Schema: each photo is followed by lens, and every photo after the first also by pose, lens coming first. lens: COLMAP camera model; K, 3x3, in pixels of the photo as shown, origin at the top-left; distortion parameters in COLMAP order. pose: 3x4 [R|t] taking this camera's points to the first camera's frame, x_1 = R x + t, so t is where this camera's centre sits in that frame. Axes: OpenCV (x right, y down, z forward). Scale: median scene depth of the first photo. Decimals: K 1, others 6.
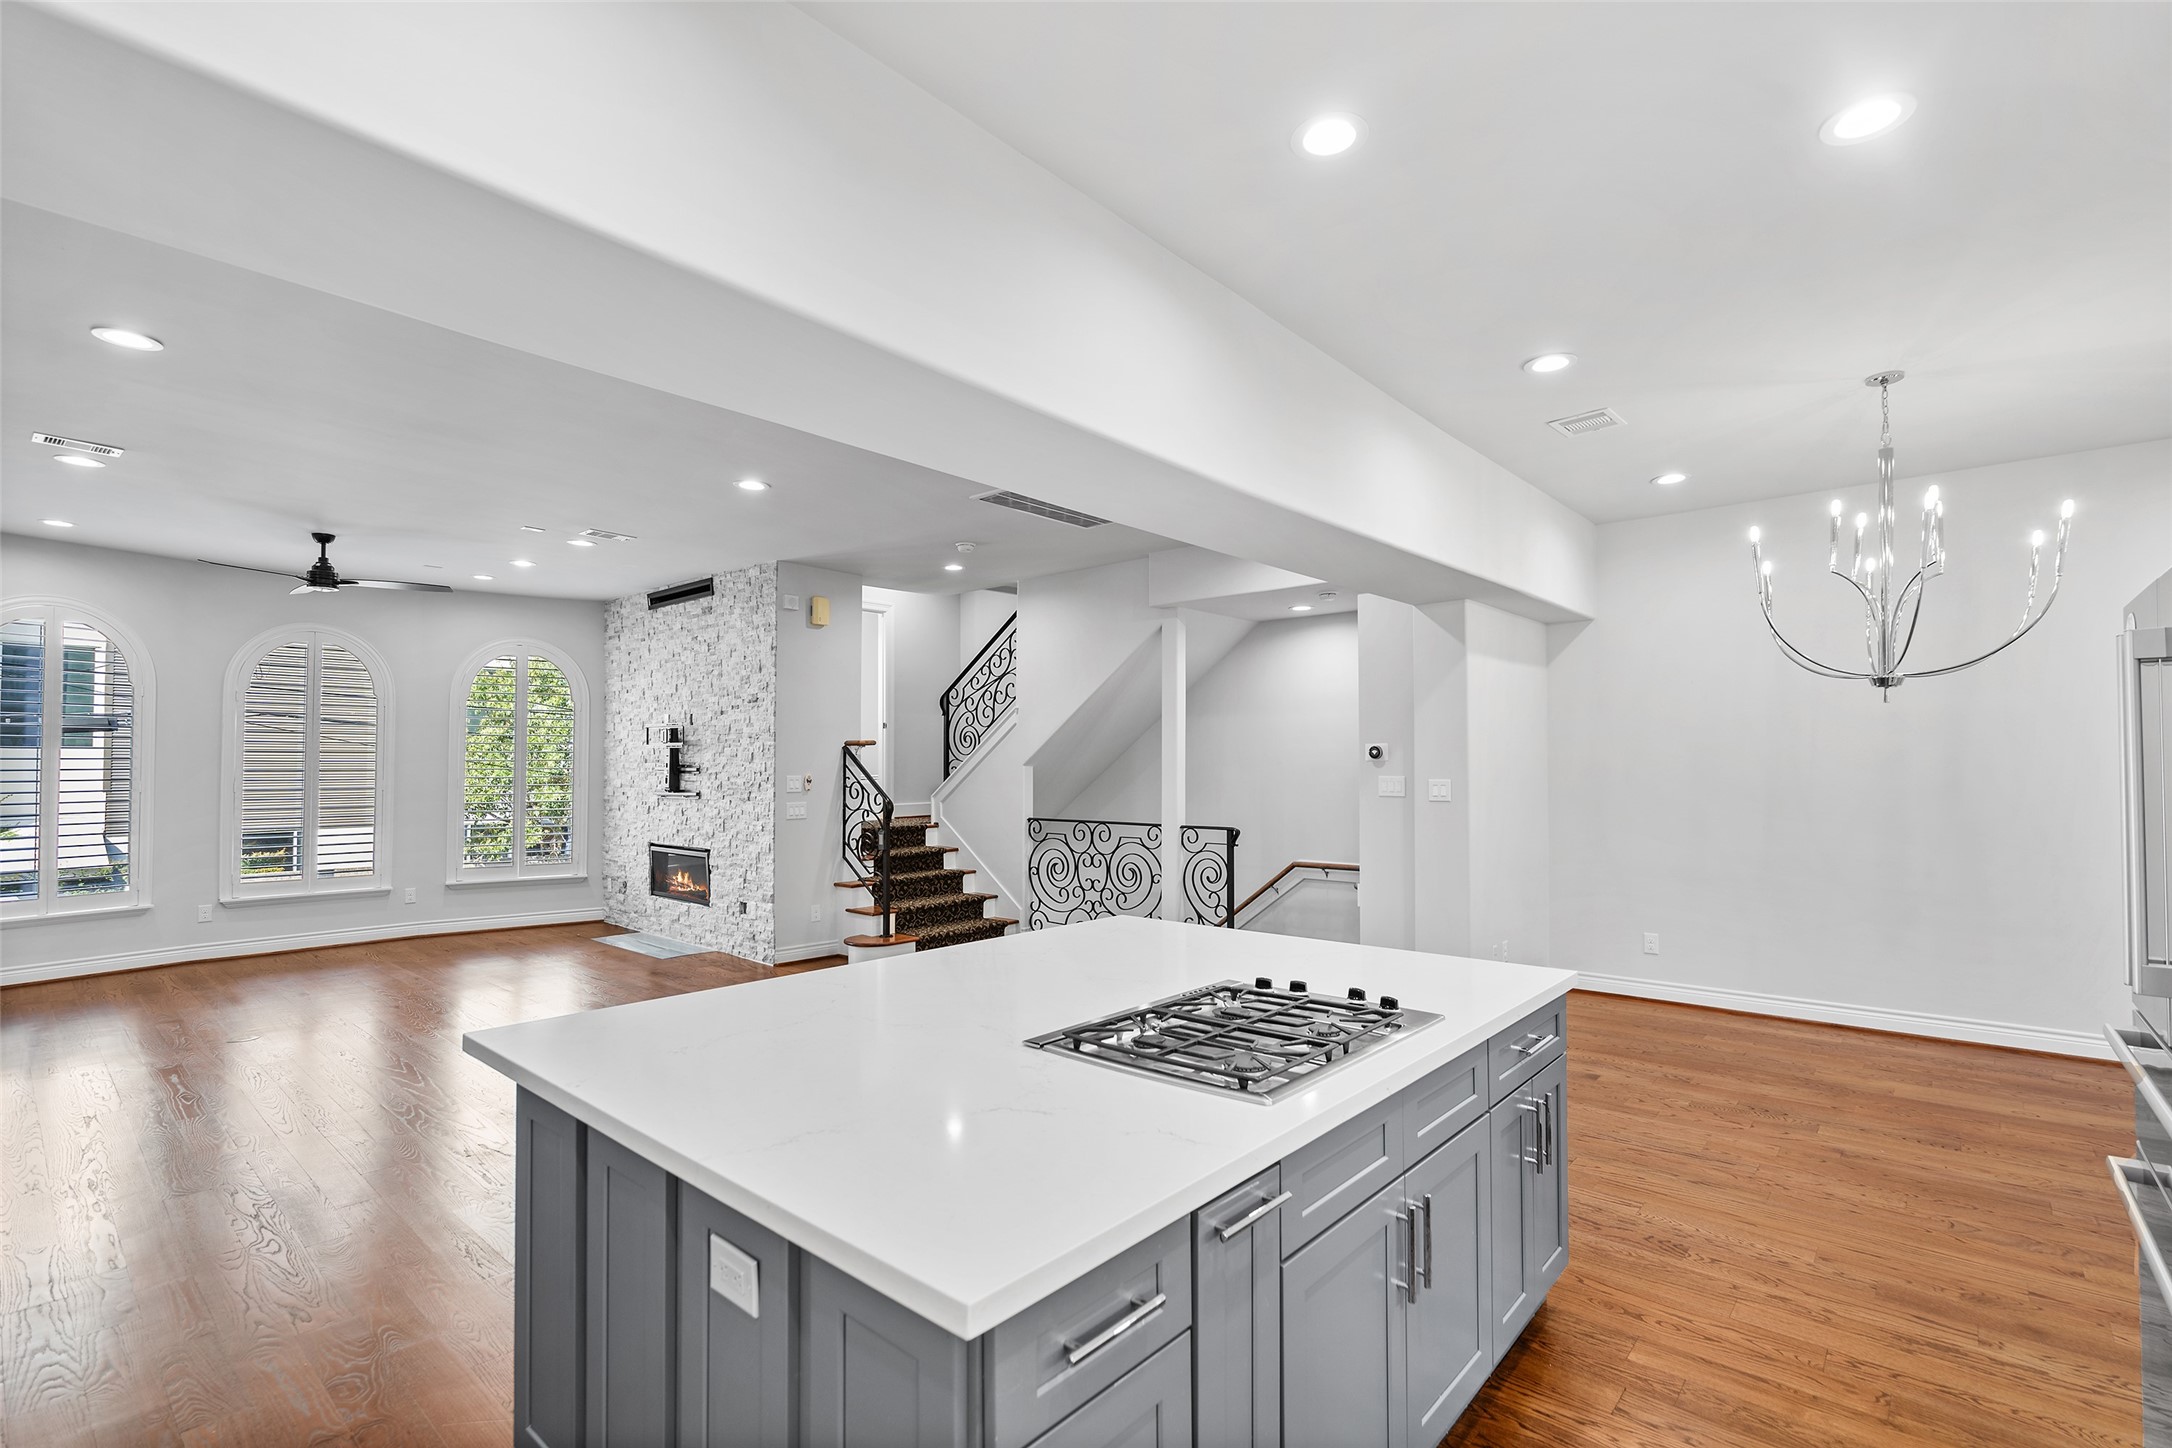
lens RADIAL K [[1006.0, 0, 1084.8], [0, 1006.0, 723.2], [0, 0, 1]] dist [-0.010903, -0.000268]
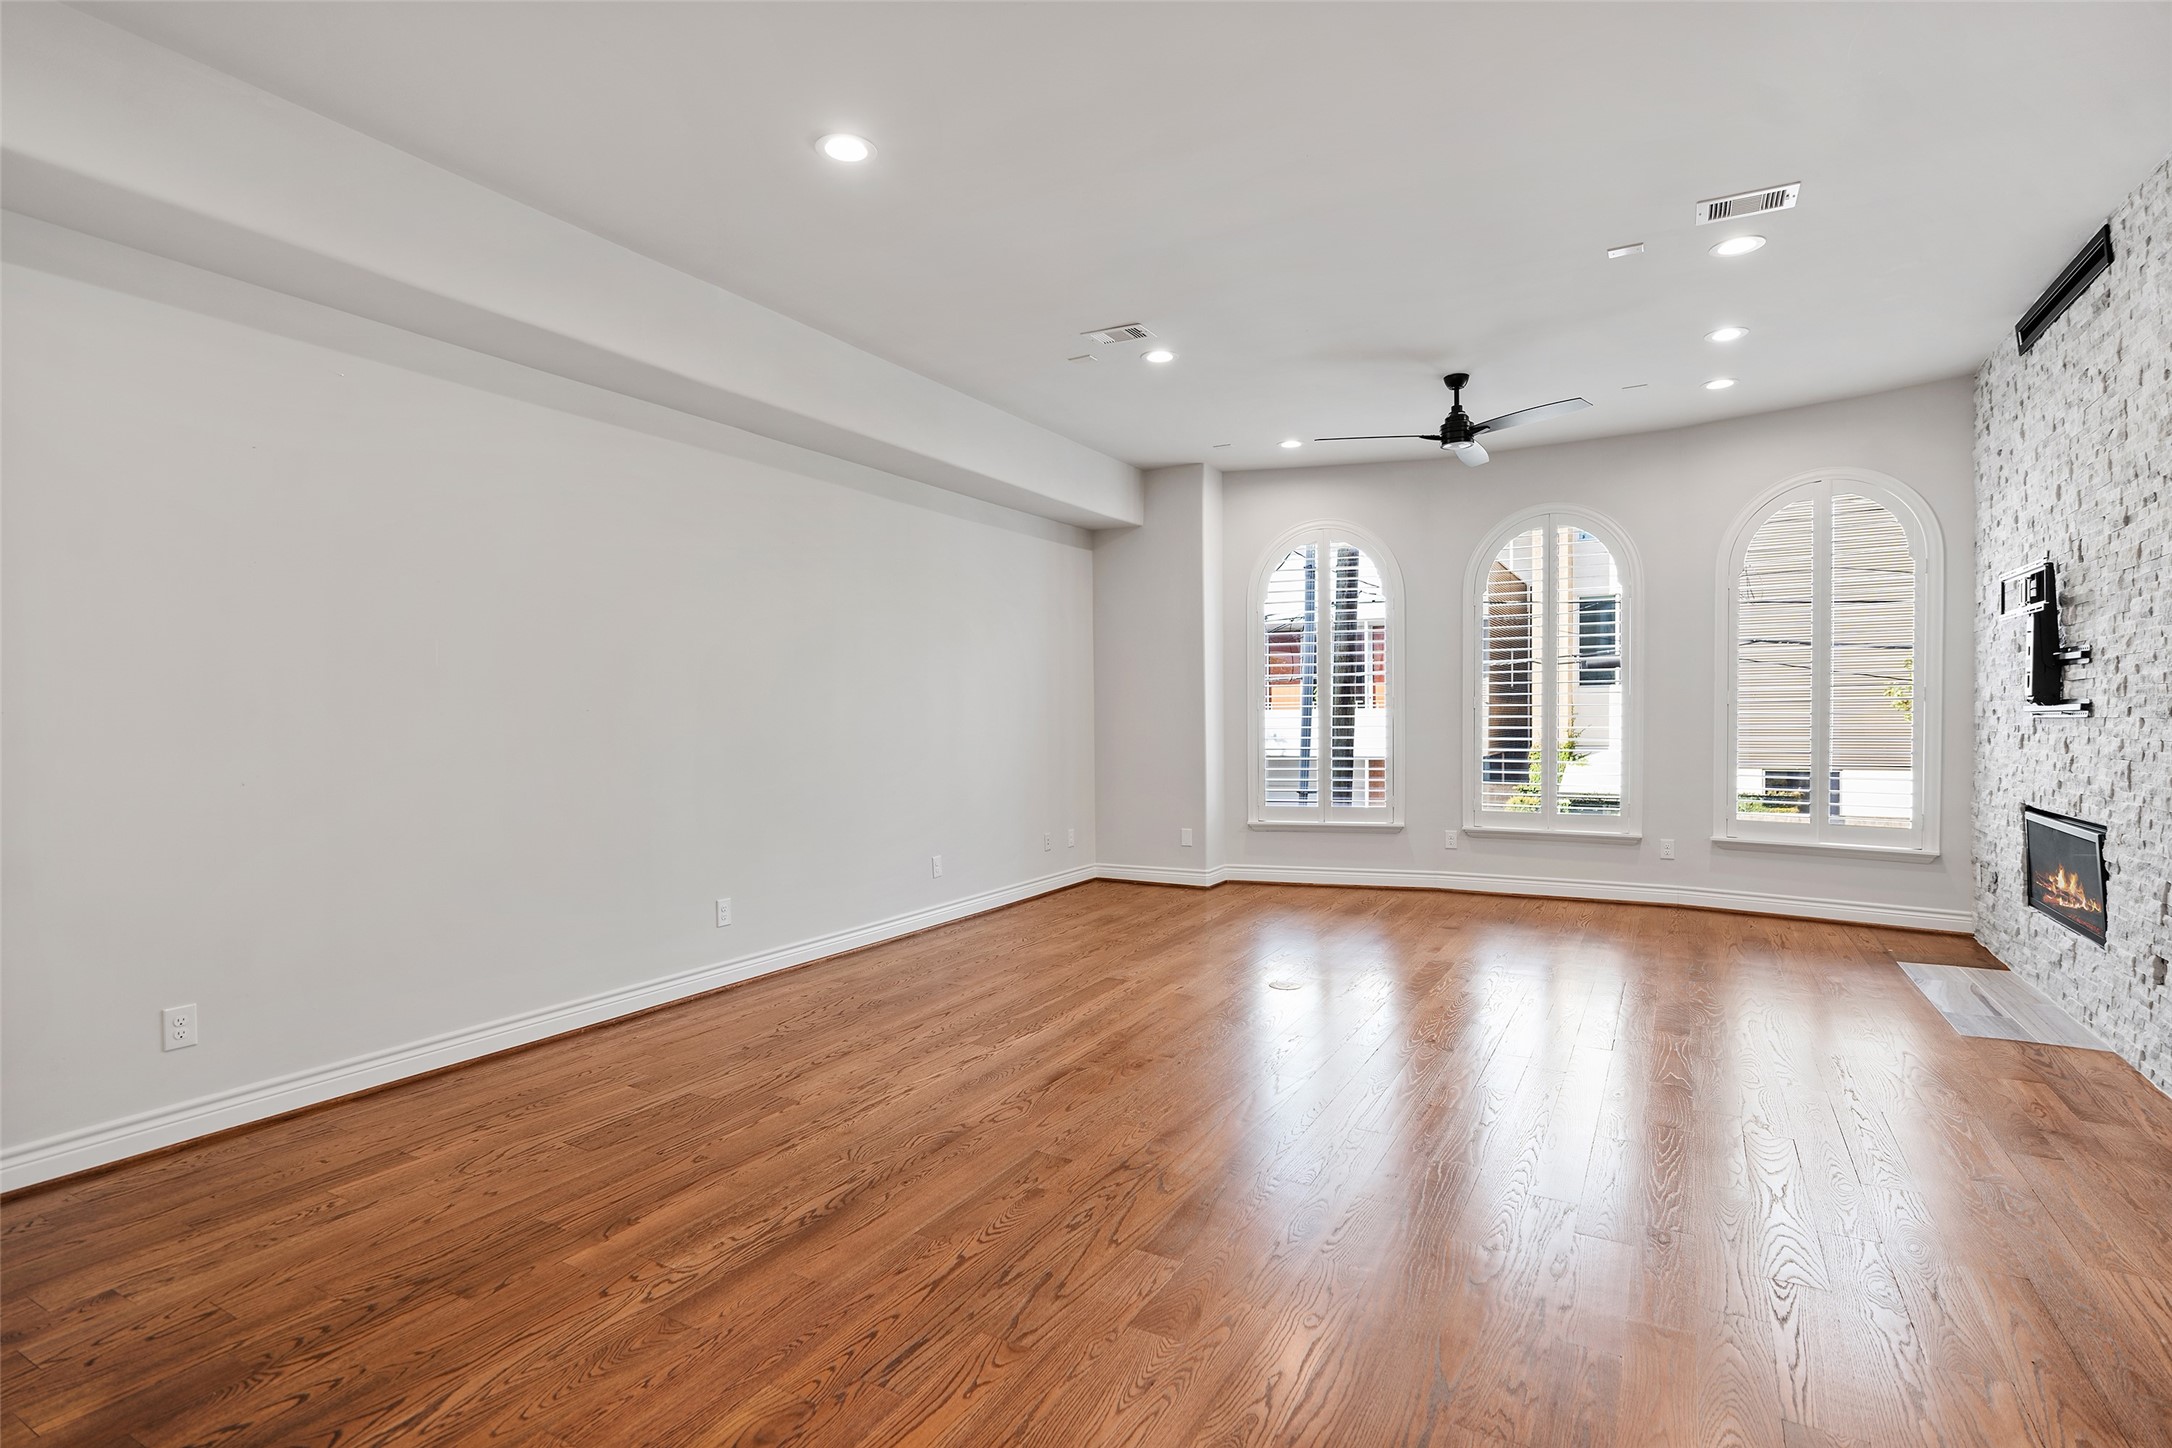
lens RADIAL K [[1047.3, 0, 1085.3], [0, 1047.3, 733.8], [0, 0, 1]] dist [-0.003926, -0.000735]
pose [[0.210548, 0.016282, -0.977448, -0.008633], [0.046771, 0.998549, 0.026708, 0.048434], [0.976464, -0.051340, 0.209481, 0.442480]]
